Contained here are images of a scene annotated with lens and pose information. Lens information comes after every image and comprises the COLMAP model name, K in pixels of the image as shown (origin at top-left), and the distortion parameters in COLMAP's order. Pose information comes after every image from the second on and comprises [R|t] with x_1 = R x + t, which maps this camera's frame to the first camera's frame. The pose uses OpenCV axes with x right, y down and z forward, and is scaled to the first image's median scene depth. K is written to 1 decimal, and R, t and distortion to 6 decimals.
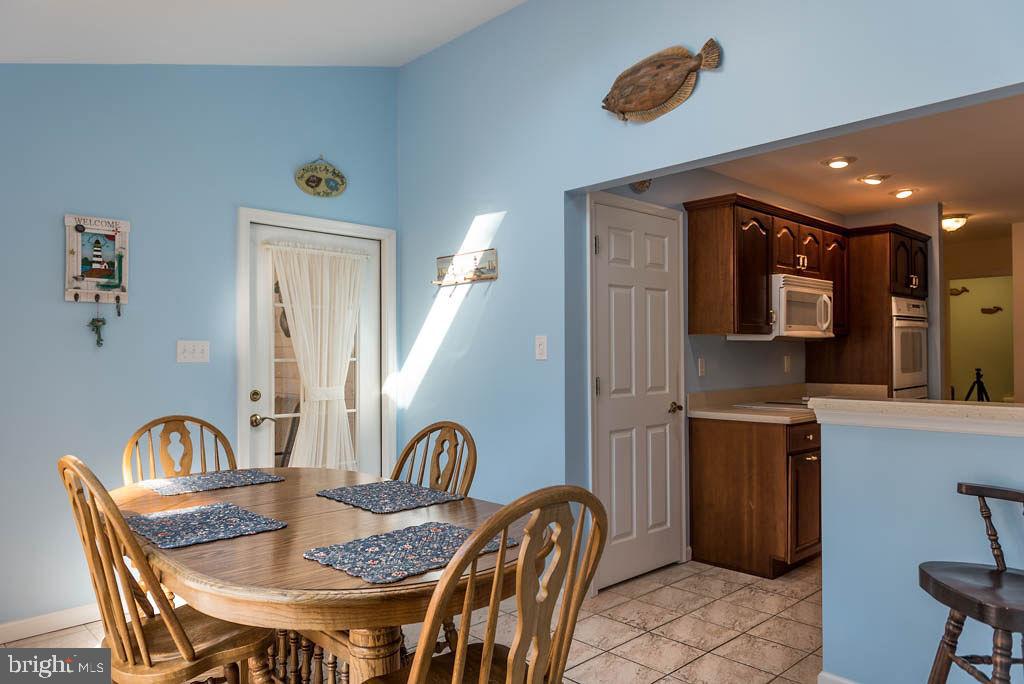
lens RADIAL K [[694.9, 0, 513.3], [0, 694.9, 343.8], [0, 0, 1]] dist [-0.006476, -0.001056]
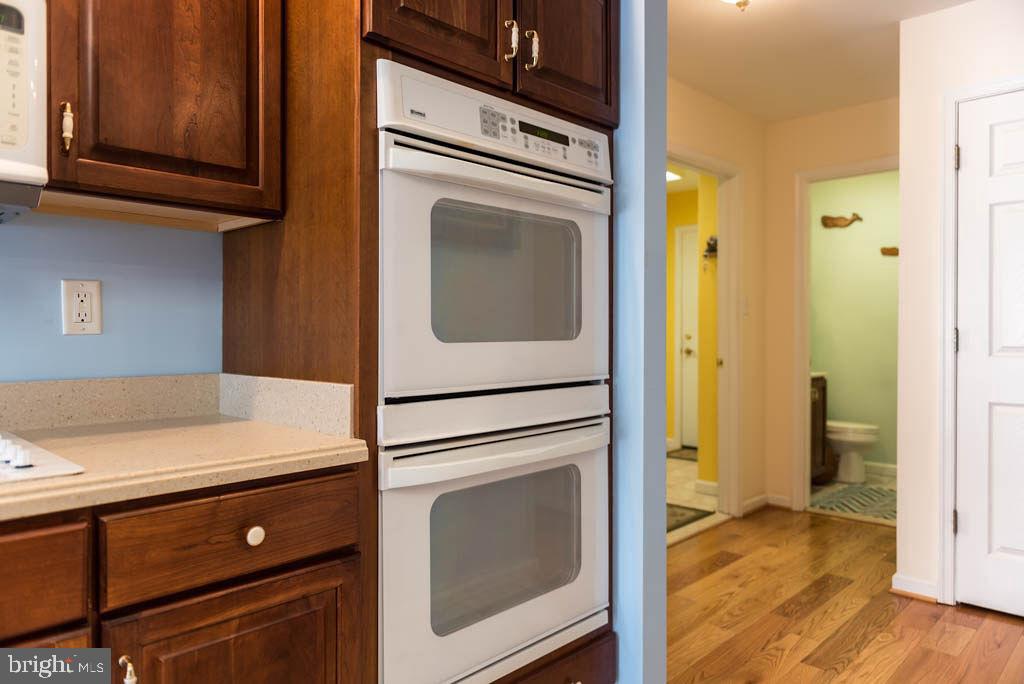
lens RADIAL K [[694.9, 0, 511.2], [0, 694.9, 342.0], [0, 0, 1]] dist [-0.006476, -0.001056]
pose [[0.999238, 0.002367, 0.038969, 0.548059], [-0.003118, 0.999810, 0.019233, 0.034966], [-0.038916, -0.019340, 0.999055, 0.675345]]
